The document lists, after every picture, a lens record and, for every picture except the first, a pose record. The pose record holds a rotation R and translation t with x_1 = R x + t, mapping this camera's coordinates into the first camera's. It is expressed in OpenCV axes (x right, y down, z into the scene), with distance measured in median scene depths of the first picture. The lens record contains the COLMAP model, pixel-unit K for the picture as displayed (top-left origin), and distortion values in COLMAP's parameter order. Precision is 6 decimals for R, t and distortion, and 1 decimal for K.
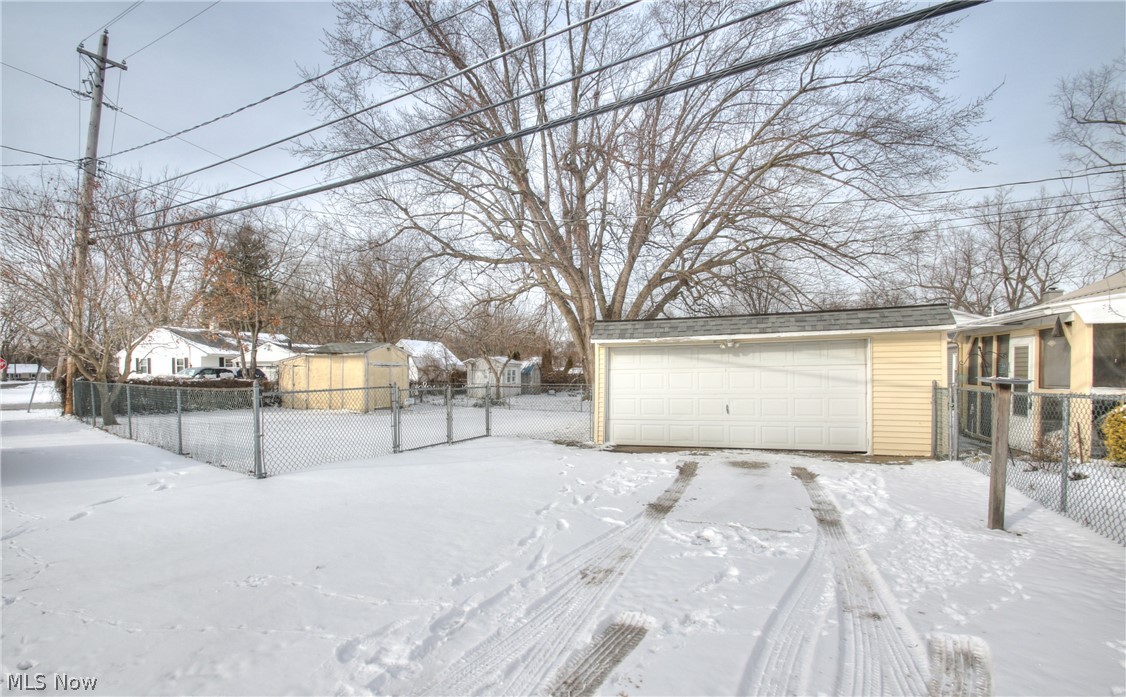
lens RADIAL K [[540.7, 0, 563.5], [0, 540.7, 359.7], [0, 0, 1]] dist [0.000558, 0.000871]
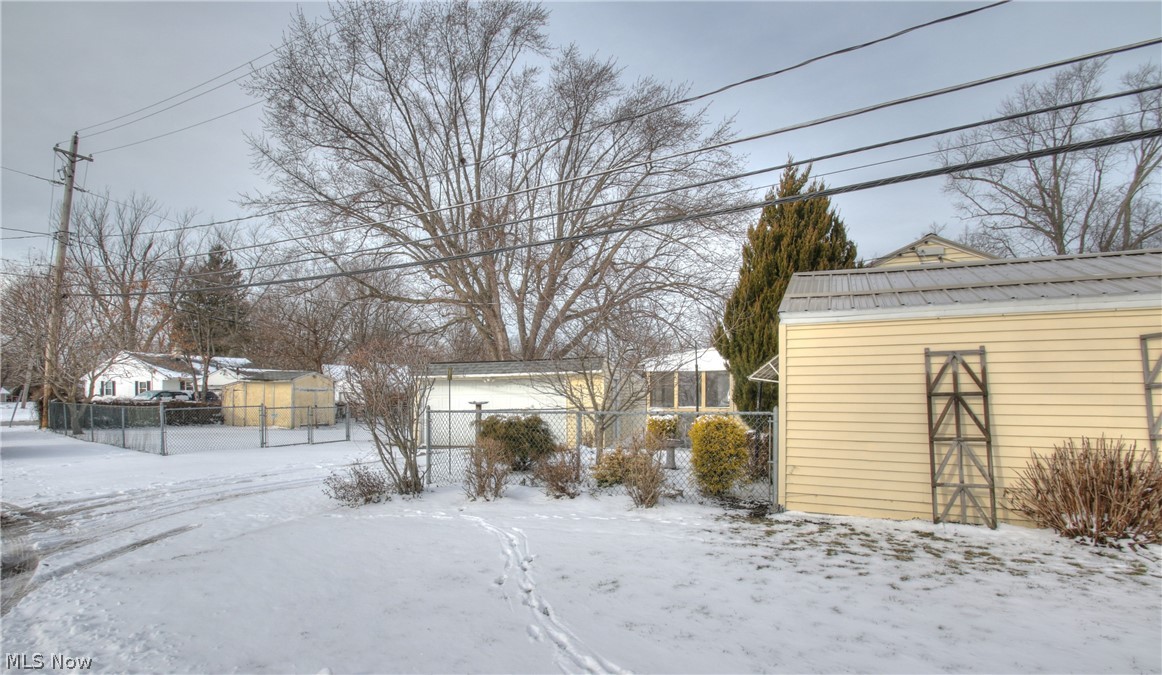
lens RADIAL K [[551.0, 0, 579.1], [0, 551.0, 381.3], [0, 0, 1]] dist [0.000631, -0.002127]
pose [[0.999035, 0.004216, 0.043721, 0.228412], [-0.004176, 0.999991, -0.001020, -0.010916], [-0.043725, 0.000837, 0.999043, -0.277830]]
